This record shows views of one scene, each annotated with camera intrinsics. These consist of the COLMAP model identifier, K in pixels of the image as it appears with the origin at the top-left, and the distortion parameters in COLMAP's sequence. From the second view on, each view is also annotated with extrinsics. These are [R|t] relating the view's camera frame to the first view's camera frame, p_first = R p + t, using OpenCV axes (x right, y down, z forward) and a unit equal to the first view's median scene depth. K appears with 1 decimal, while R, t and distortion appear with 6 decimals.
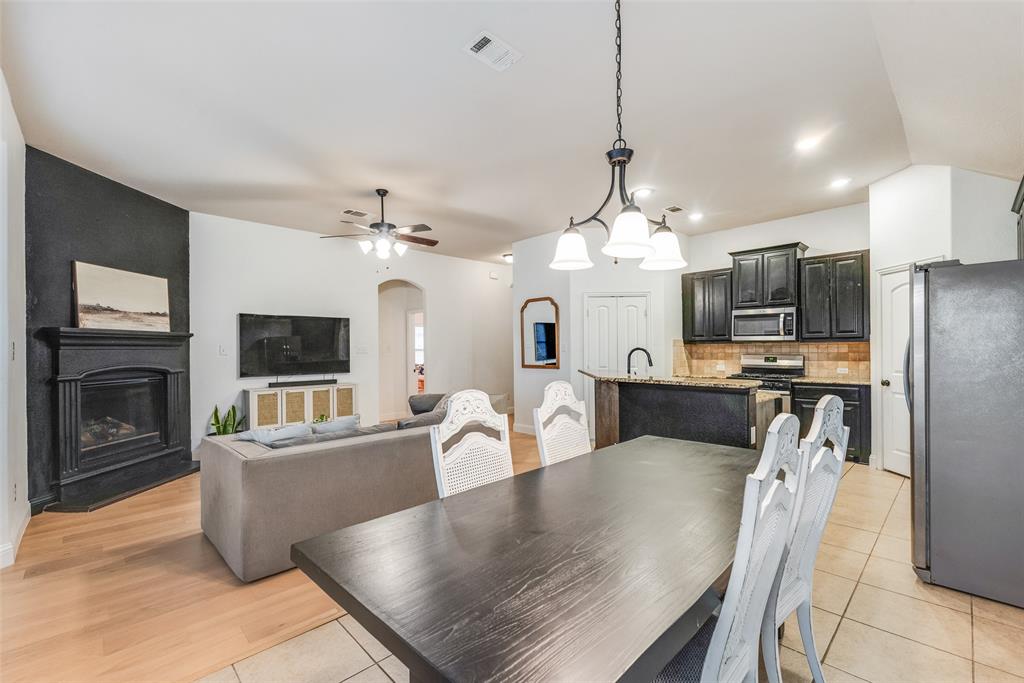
lens RADIAL K [[436.7, 0, 516.3], [0, 436.7, 349.3], [0, 0, 1]] dist [-0.000731, 0.000085]
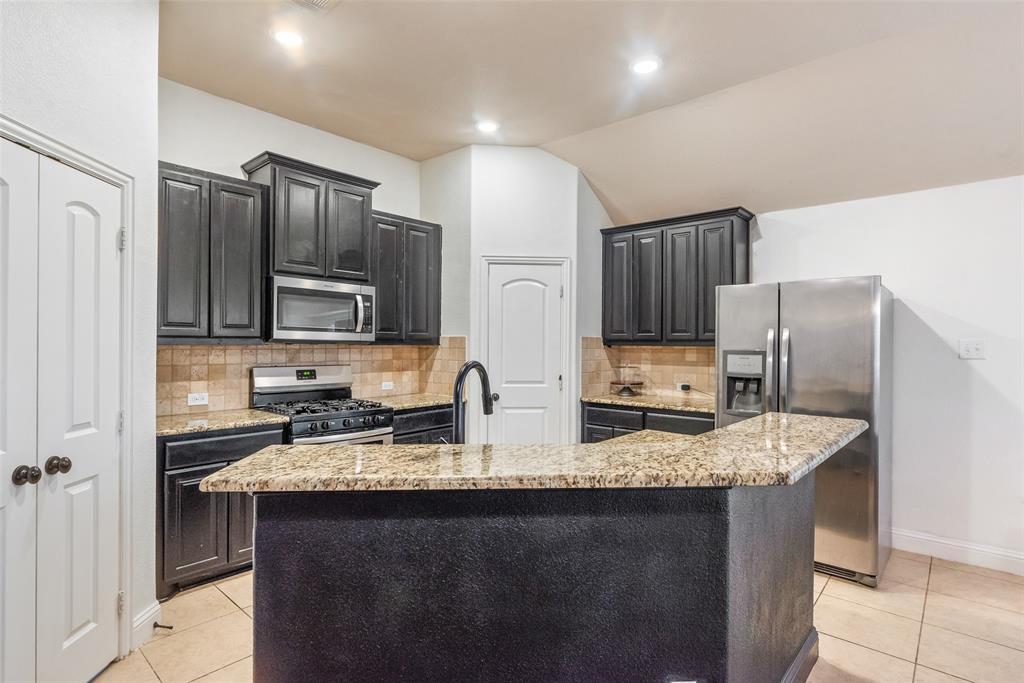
lens RADIAL K [[513.6, 0, 514.2], [0, 513.6, 343.9], [0, 0, 1]] dist [-0.002155, -0.000481]
pose [[-0.080069, 0.008674, 0.996752, -0.098353], [-0.002226, 0.999958, -0.008880, -0.012163], [-0.996787, -0.002930, -0.080046, 0.931335]]
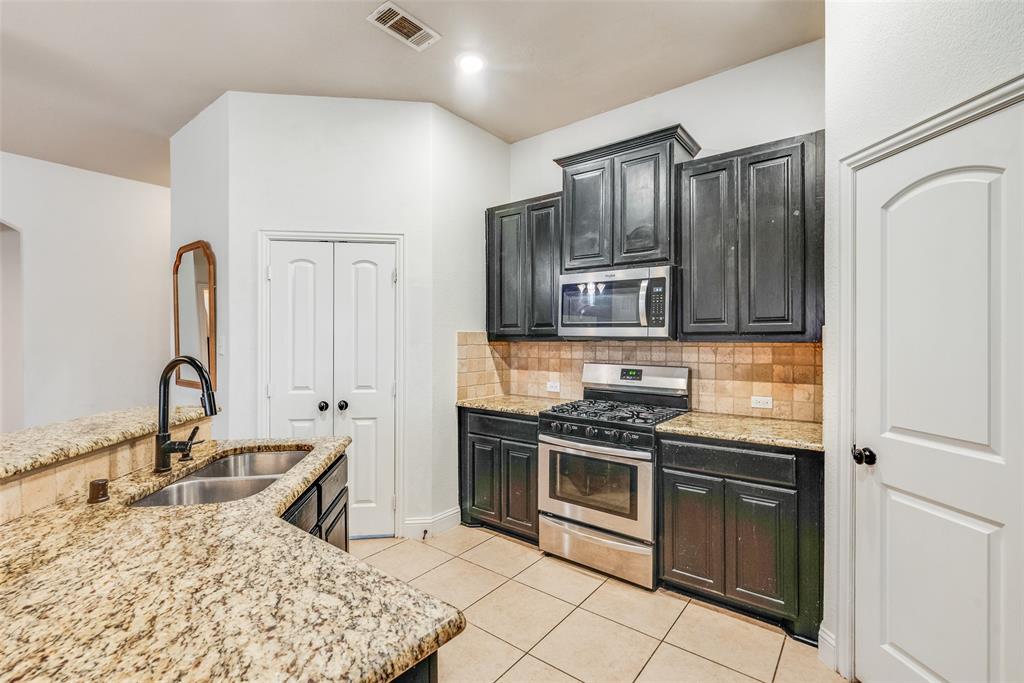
lens RADIAL K [[457.0, 0, 515.2], [0, 457.0, 341.1], [0, 0, 1]] dist [-0.000345, -0.000221]
pose [[0.990125, 0.009736, 0.139849, 0.443095], [-0.009720, 0.999952, -0.000797, -0.015842], [-0.139850, -0.000570, 0.990173, 0.585757]]
